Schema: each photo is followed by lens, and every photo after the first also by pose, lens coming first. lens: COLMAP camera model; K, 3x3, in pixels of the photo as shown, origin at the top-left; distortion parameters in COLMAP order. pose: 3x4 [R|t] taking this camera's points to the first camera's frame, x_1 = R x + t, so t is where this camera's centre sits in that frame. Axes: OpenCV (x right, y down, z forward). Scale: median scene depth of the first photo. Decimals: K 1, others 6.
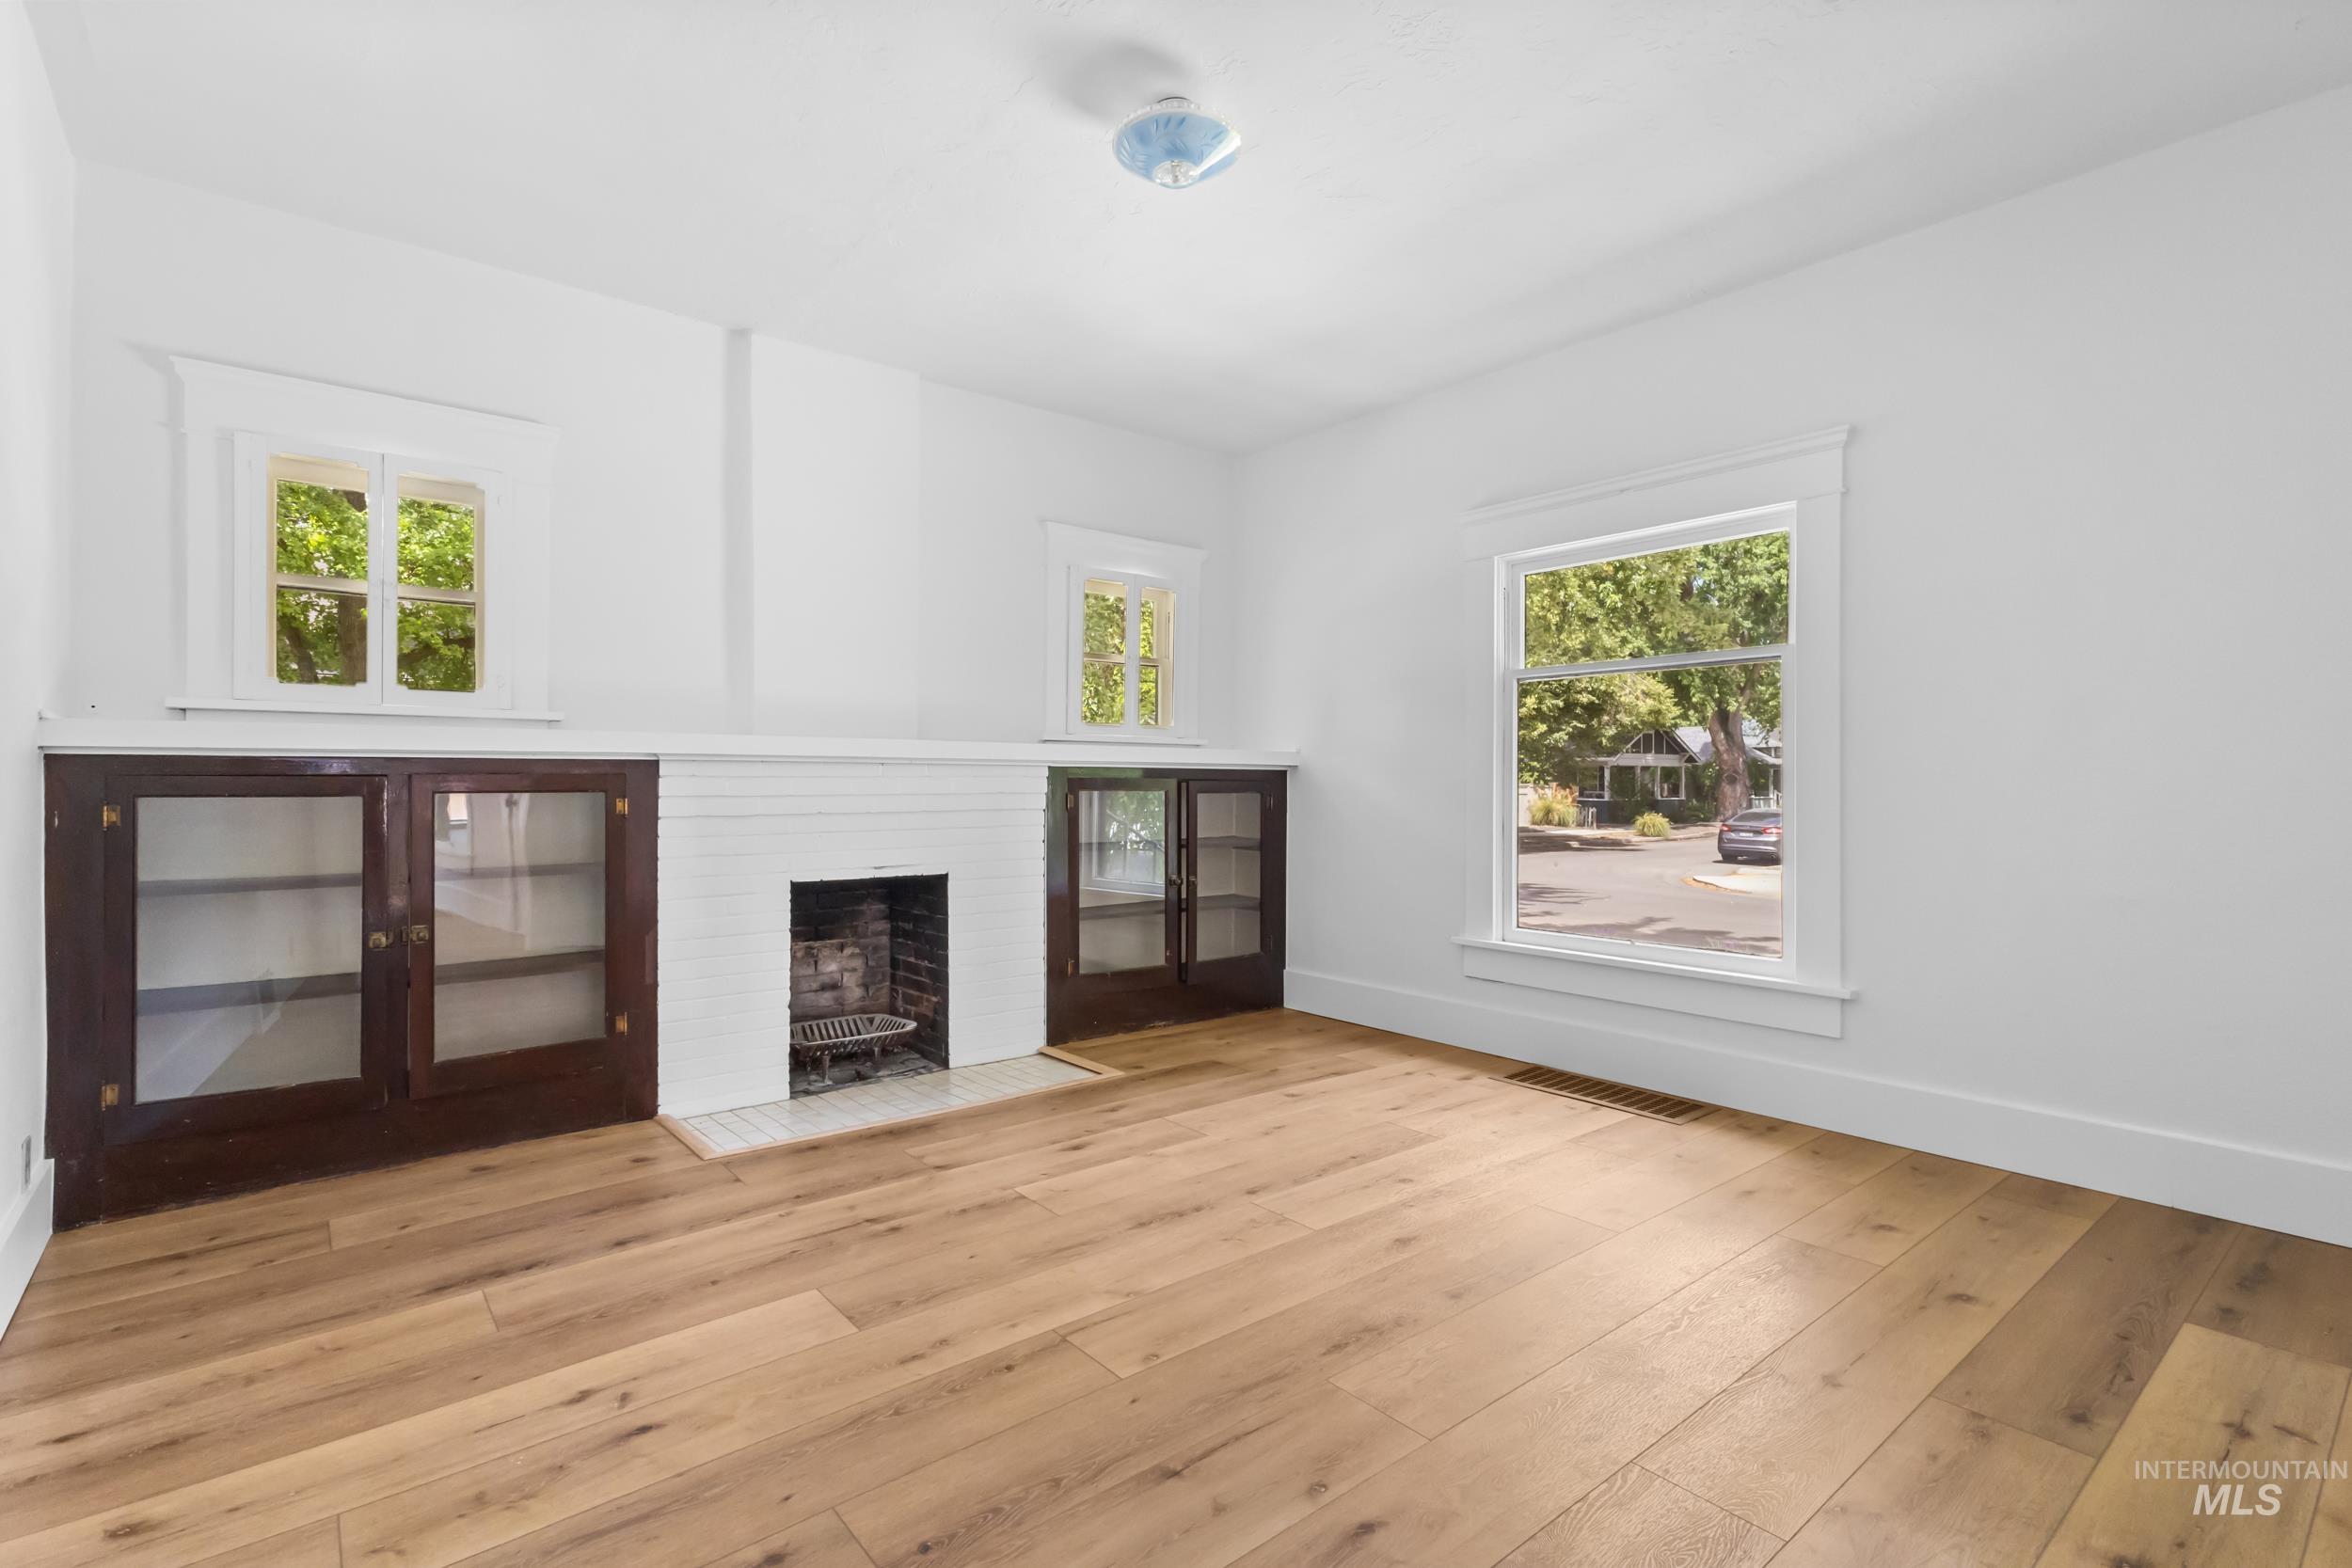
lens RADIAL K [[1084.1, 0, 1143.7], [0, 1084.1, 783.7], [0, 0, 1]] dist [0.001272, 0.001048]
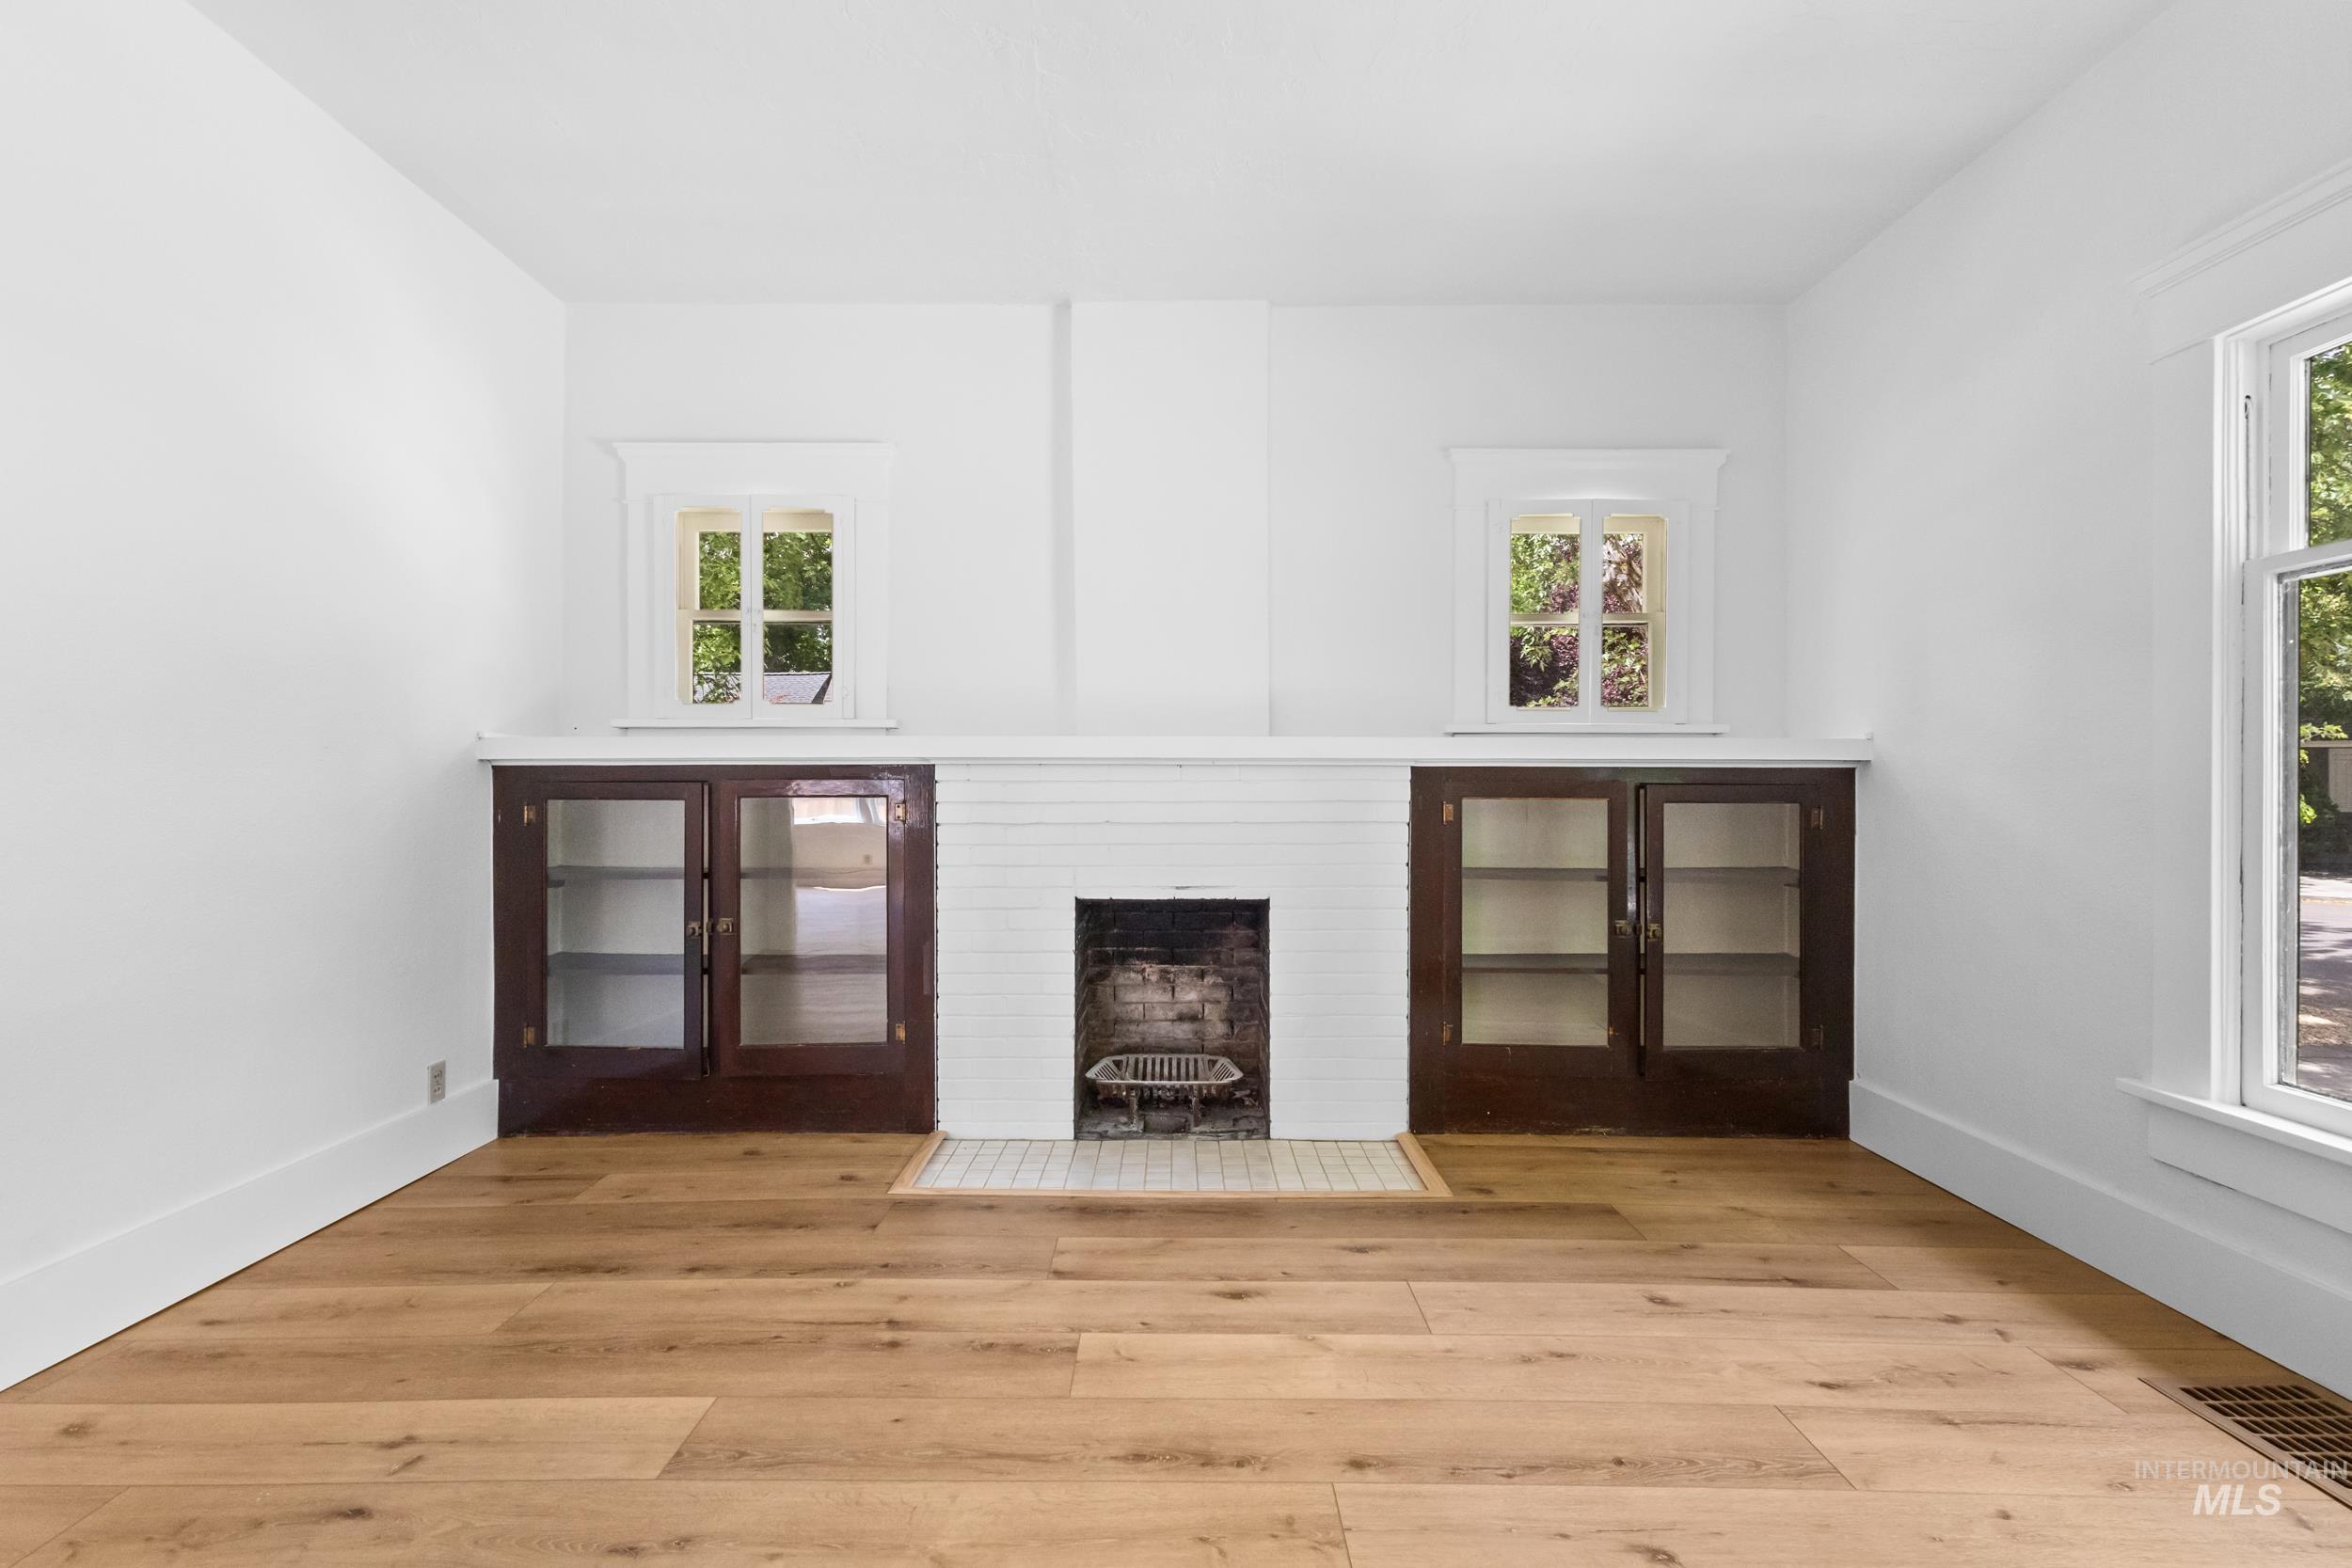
lens RADIAL K [[1084.1, 0, 1162.7], [0, 1084.1, 788.2], [0, 0, 1]] dist [0.001272, 0.001048]
pose [[0.780467, -0.000822, -0.625197, 0.313036], [-0.000704, 0.999997, -0.002195, 0.001564], [0.625197, 0.002153, 0.780464, 0.367057]]
